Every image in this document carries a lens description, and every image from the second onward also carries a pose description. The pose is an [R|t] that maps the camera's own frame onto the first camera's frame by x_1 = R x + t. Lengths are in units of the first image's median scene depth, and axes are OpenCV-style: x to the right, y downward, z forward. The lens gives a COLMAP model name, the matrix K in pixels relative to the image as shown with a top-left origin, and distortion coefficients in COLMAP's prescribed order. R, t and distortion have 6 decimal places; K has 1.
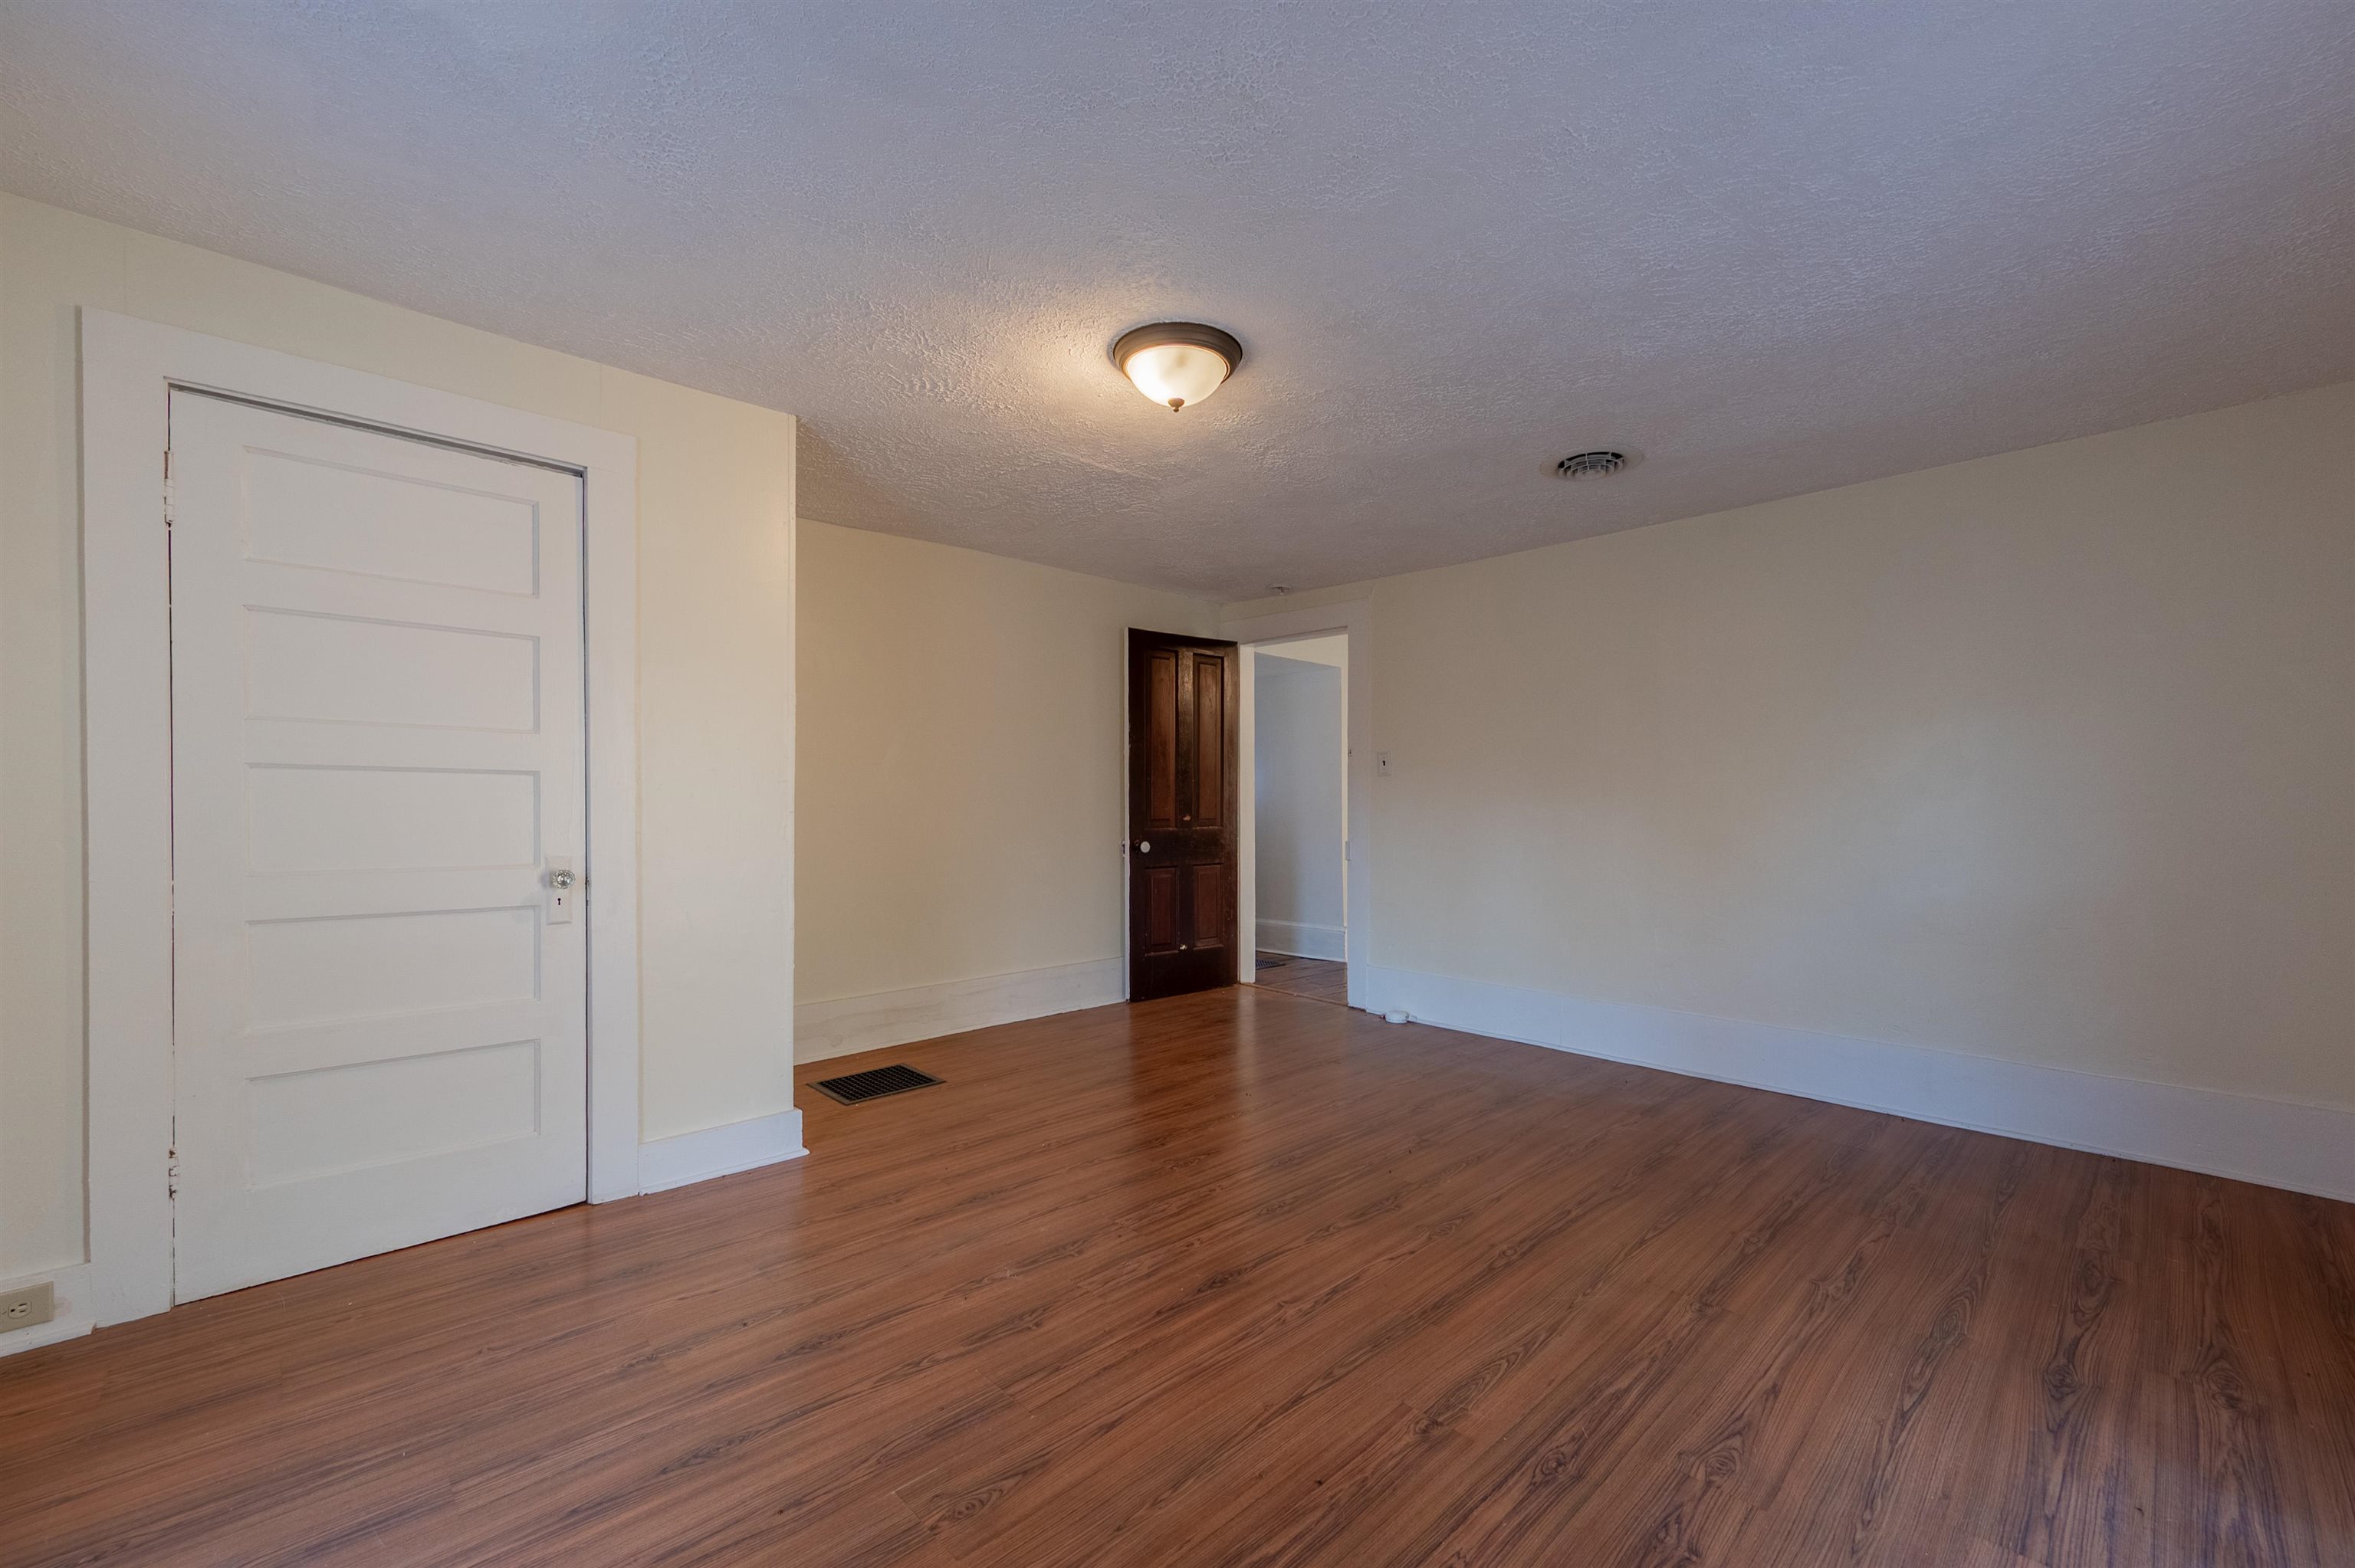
lens RADIAL K [[942.1, 0, 1171.8], [0, 942.1, 798.5], [0, 0, 1]] dist [0.001045, 0.000675]
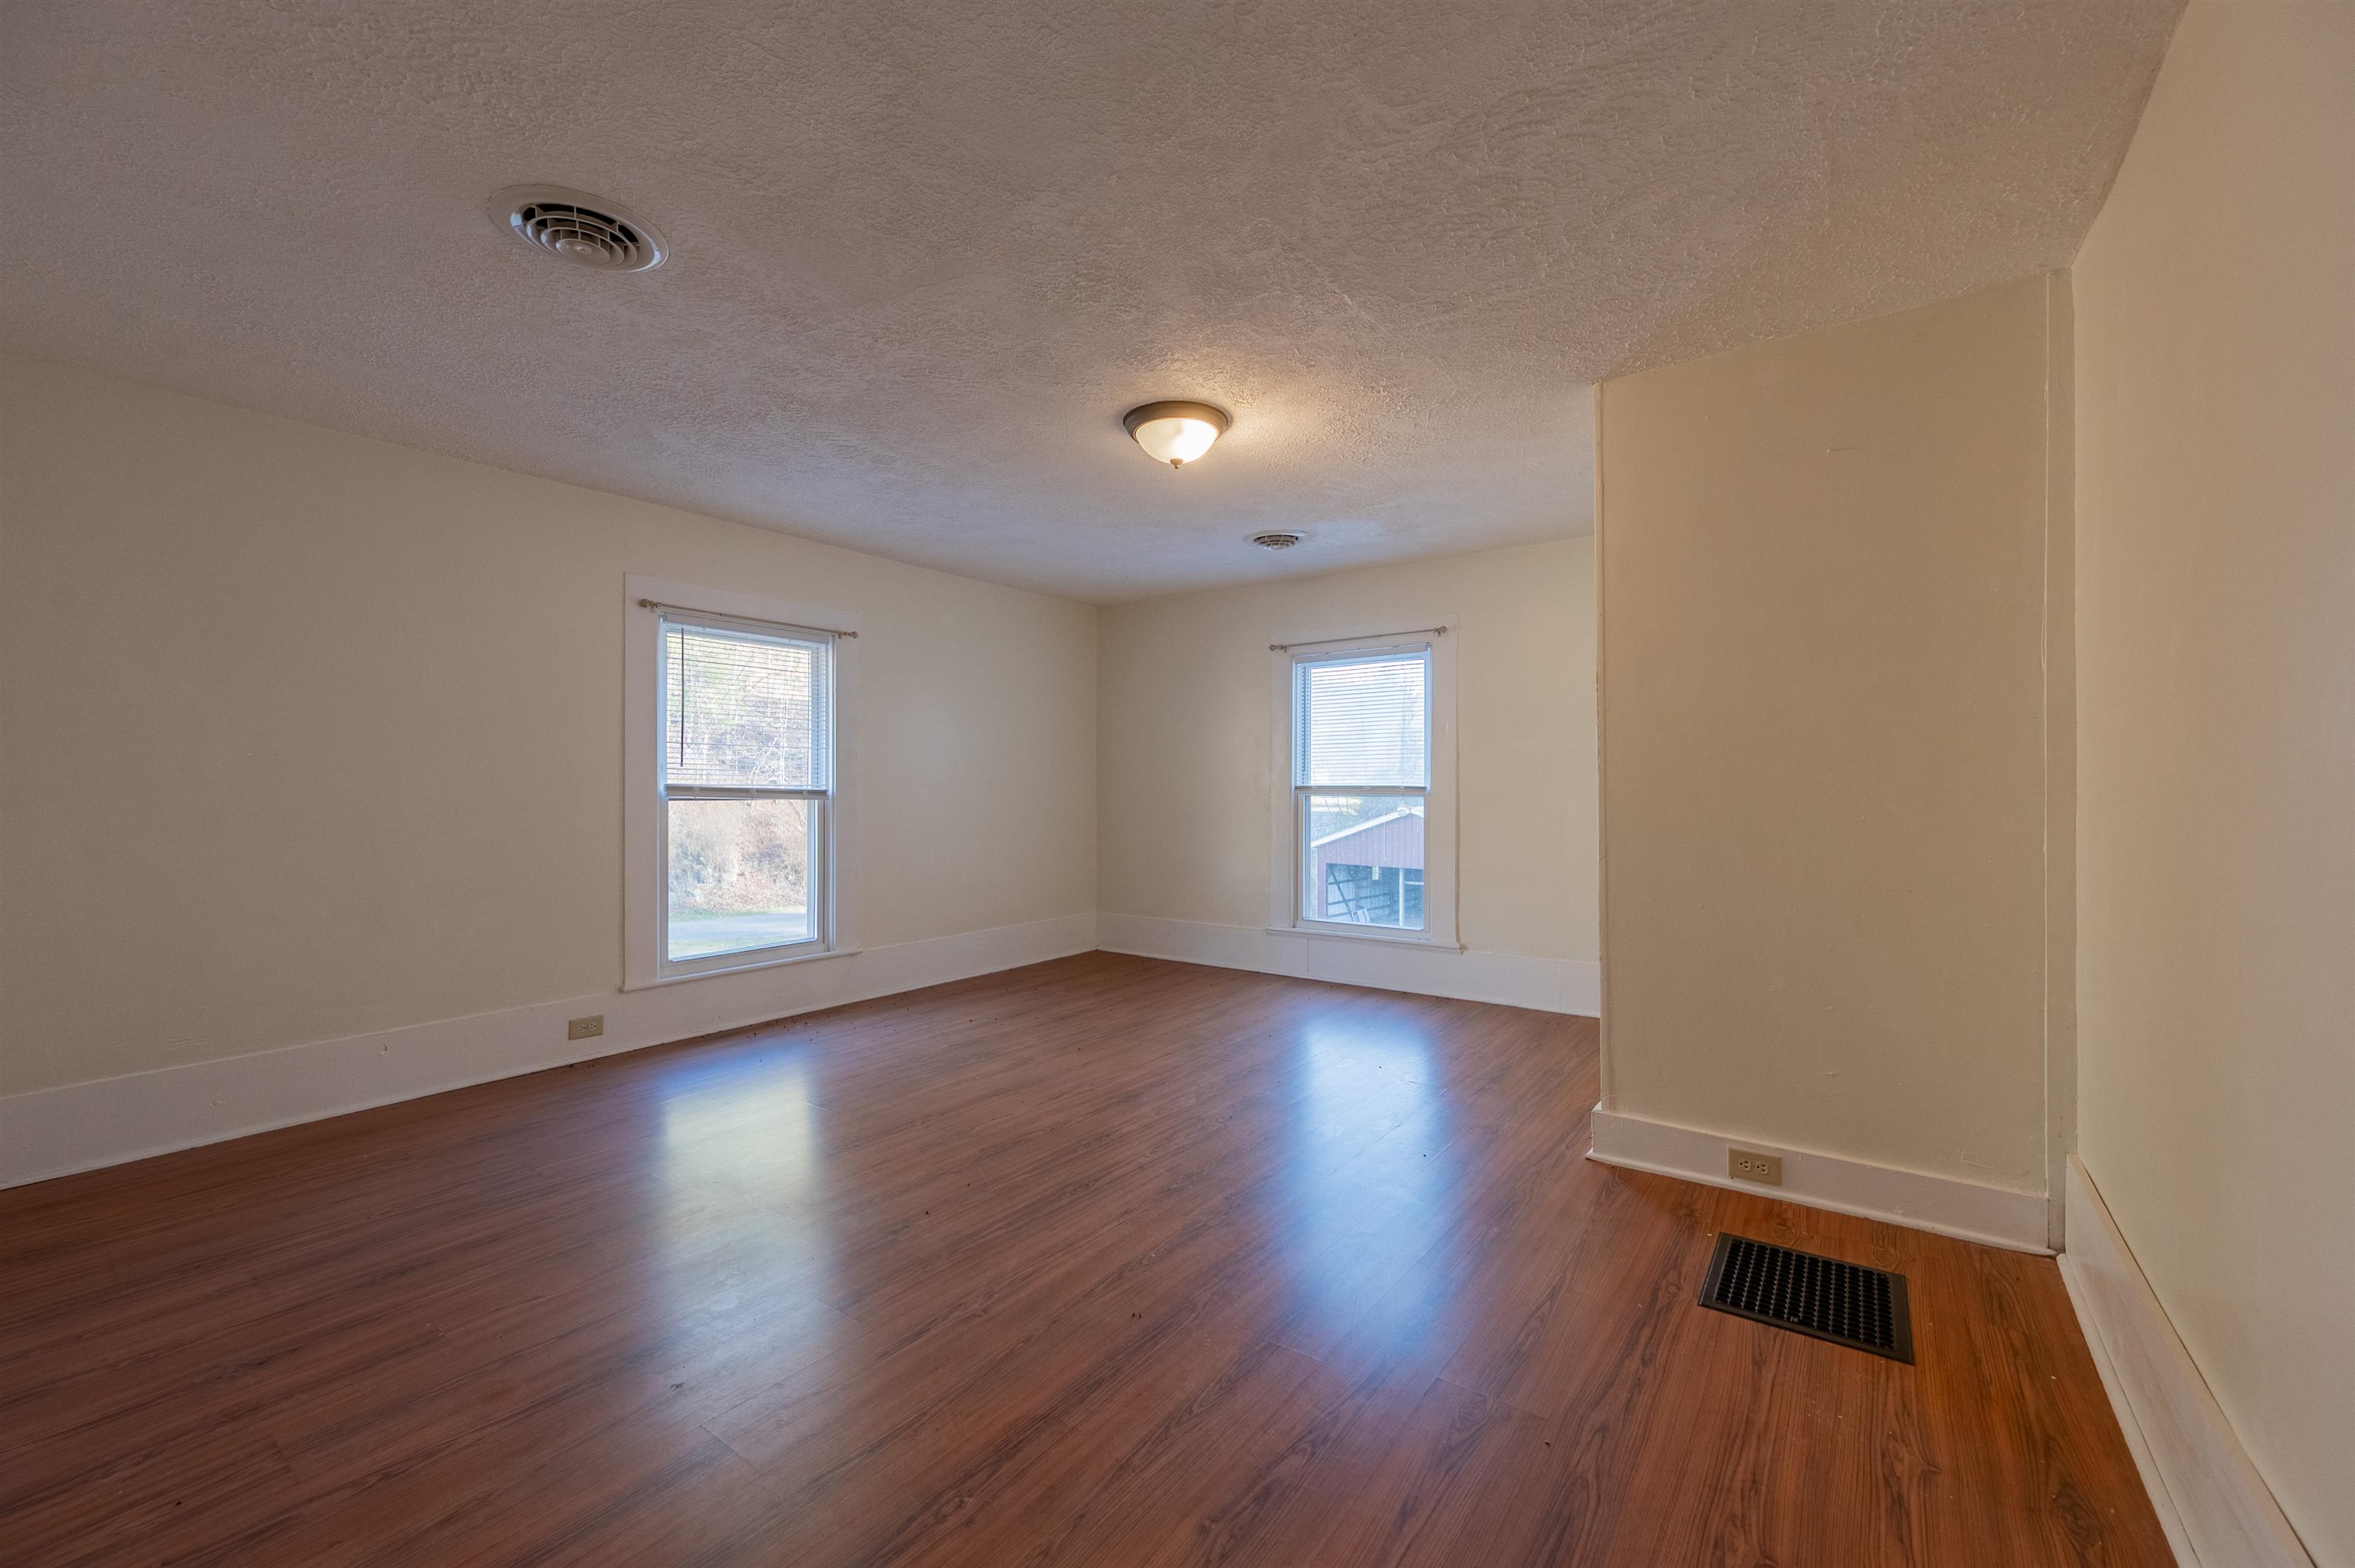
lens RADIAL K [[942.1, 0, 1178.8], [0, 942.1, 788.8], [0, 0, 1]] dist [0.001045, 0.000675]
pose [[-0.982110, -0.003540, -0.188275, 0.265151], [-0.002174, 0.999970, -0.007462, 0.020082], [0.188296, -0.006919, -0.982088, 2.526396]]
